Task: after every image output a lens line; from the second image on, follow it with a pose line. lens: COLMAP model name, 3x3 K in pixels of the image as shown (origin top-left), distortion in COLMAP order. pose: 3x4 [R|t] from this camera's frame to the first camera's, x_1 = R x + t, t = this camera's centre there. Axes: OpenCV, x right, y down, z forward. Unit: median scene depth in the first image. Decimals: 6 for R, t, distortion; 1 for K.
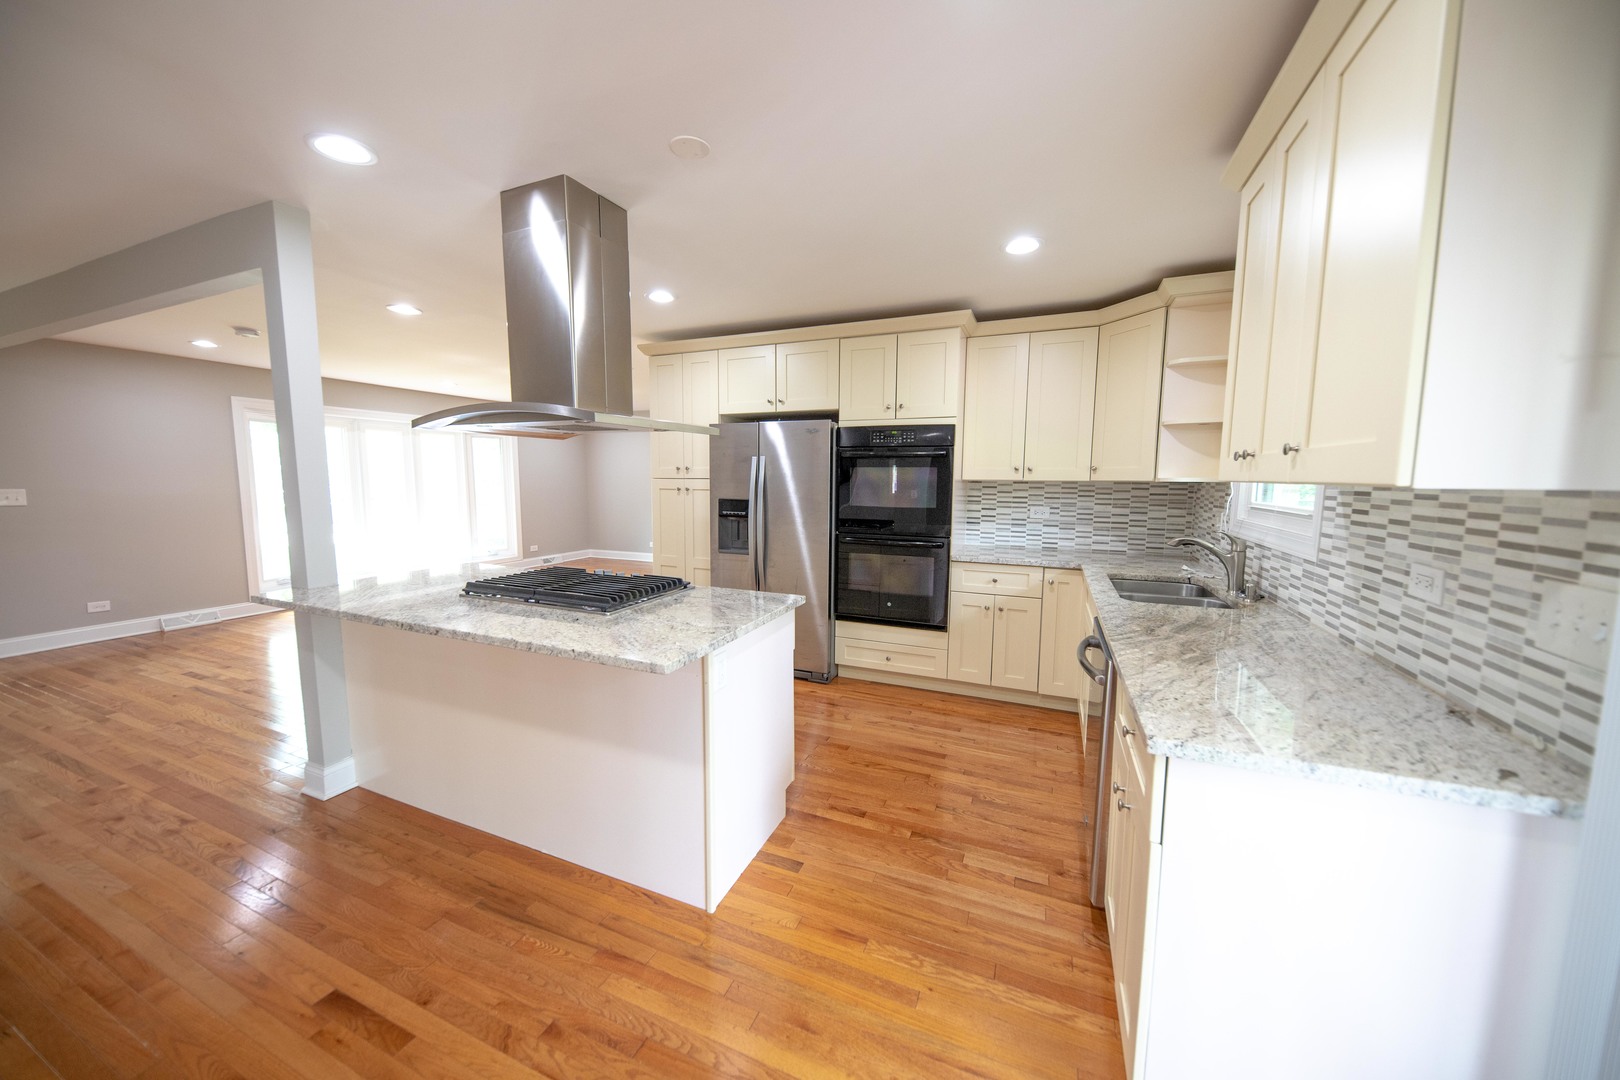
lens RADIAL K [[563.7, 0, 808.1], [0, 563.7, 539.6], [0, 0, 1]] dist [0.004907, -0.000362]
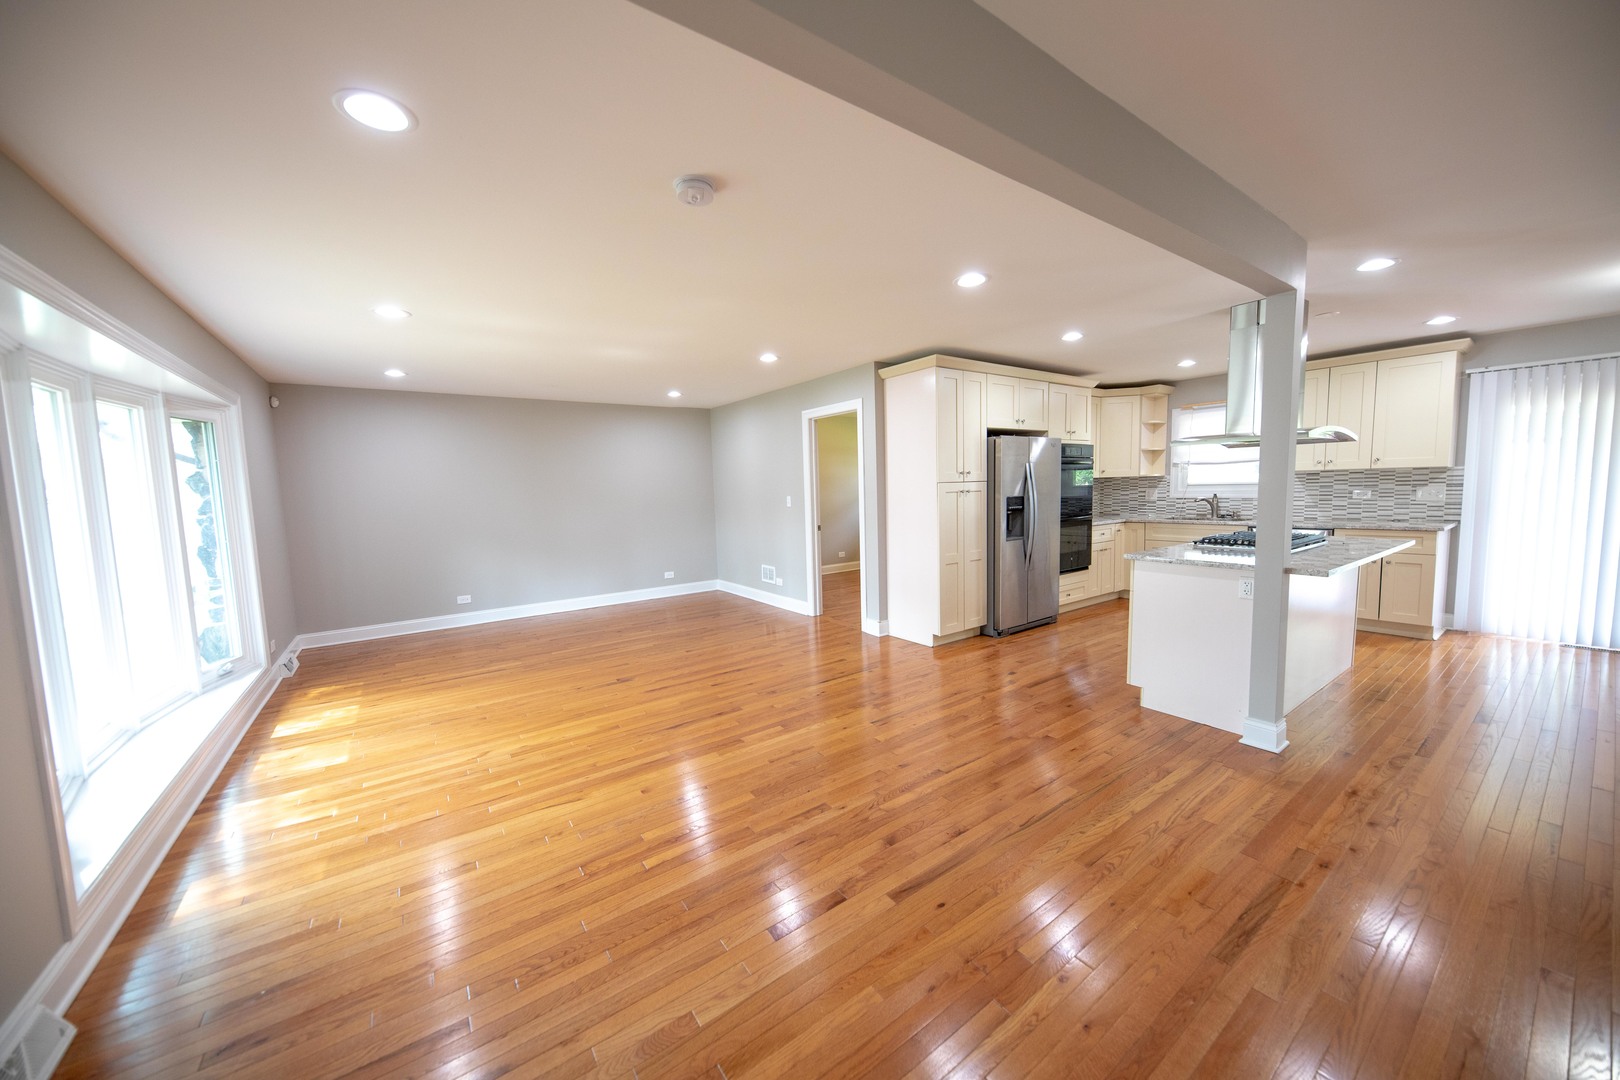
lens RADIAL K [[563.7, 0, 802.3], [0, 563.7, 538.7], [0, 0, 1]] dist [0.004907, -0.000362]
pose [[0.529999, -0.097679, 0.842354, -1.592903], [0.125283, 0.991462, 0.036142, -0.091371], [-0.838692, 0.086378, 0.537712, 0.802152]]
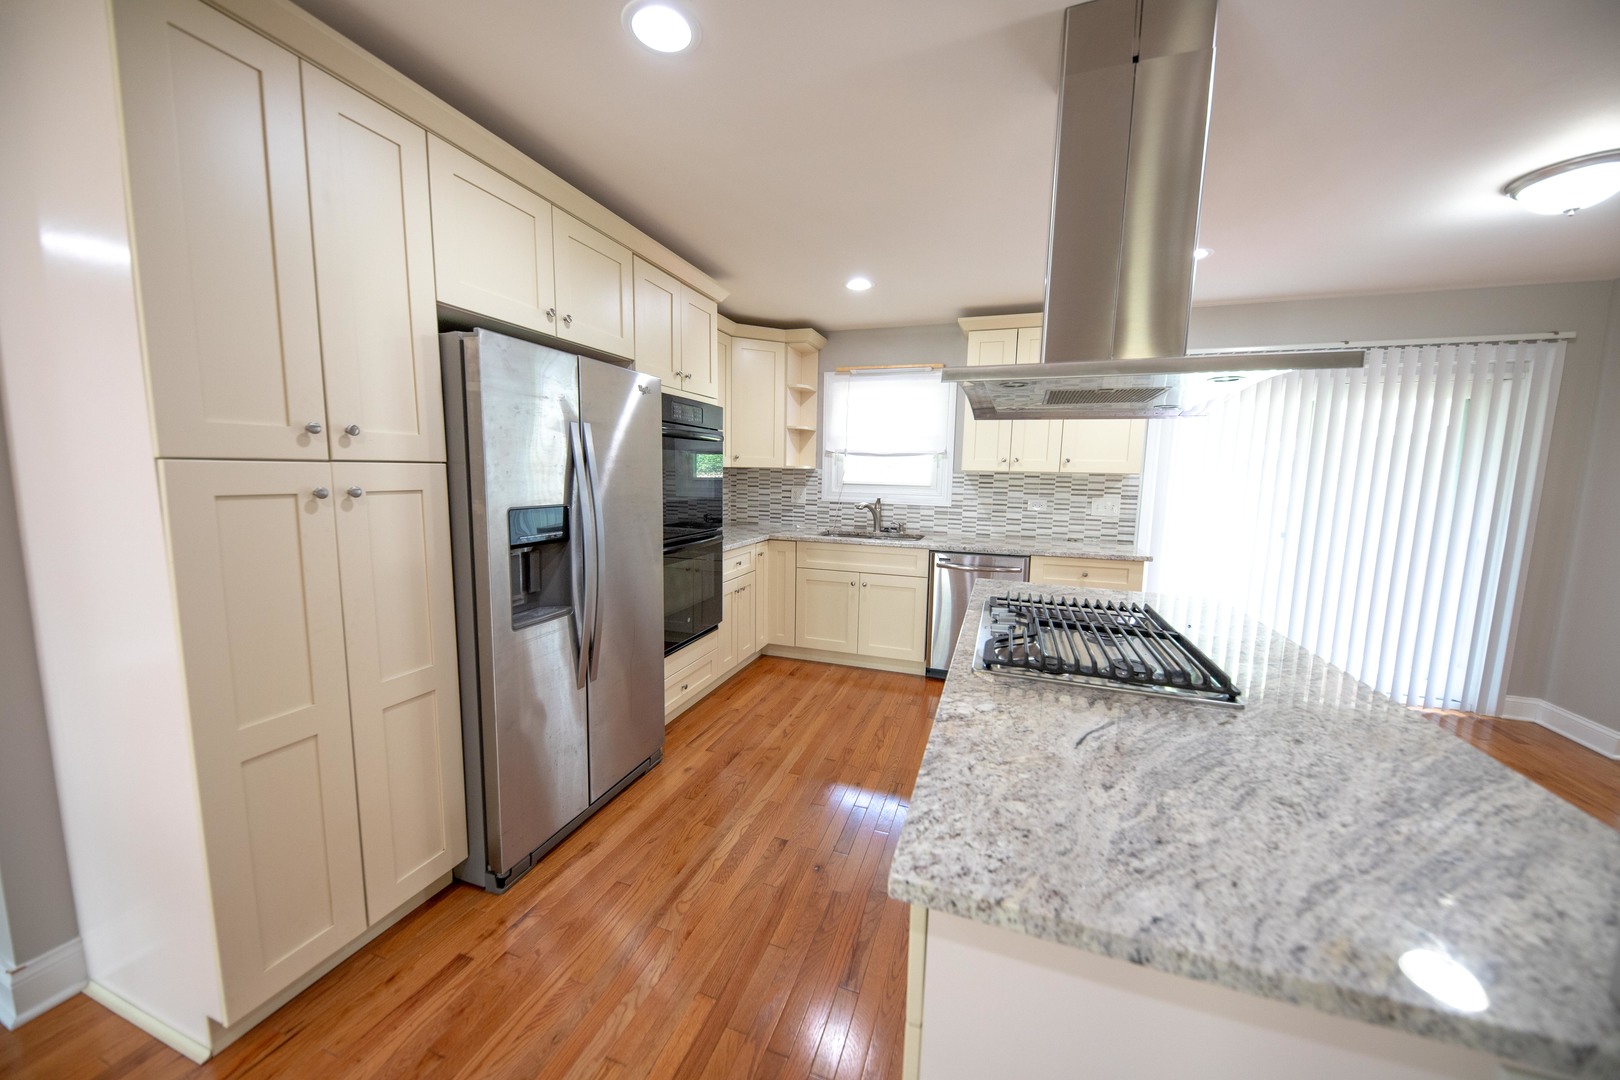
lens RADIAL K [[563.7, 0, 802.8], [0, 563.7, 537.7], [0, 0, 1]] dist [0.004907, -0.000362]
pose [[-0.058141, -0.126574, 0.990252, -0.674146], [0.092500, 0.986979, 0.131587, -0.096865], [-0.994014, 0.099249, -0.045676, 0.884218]]
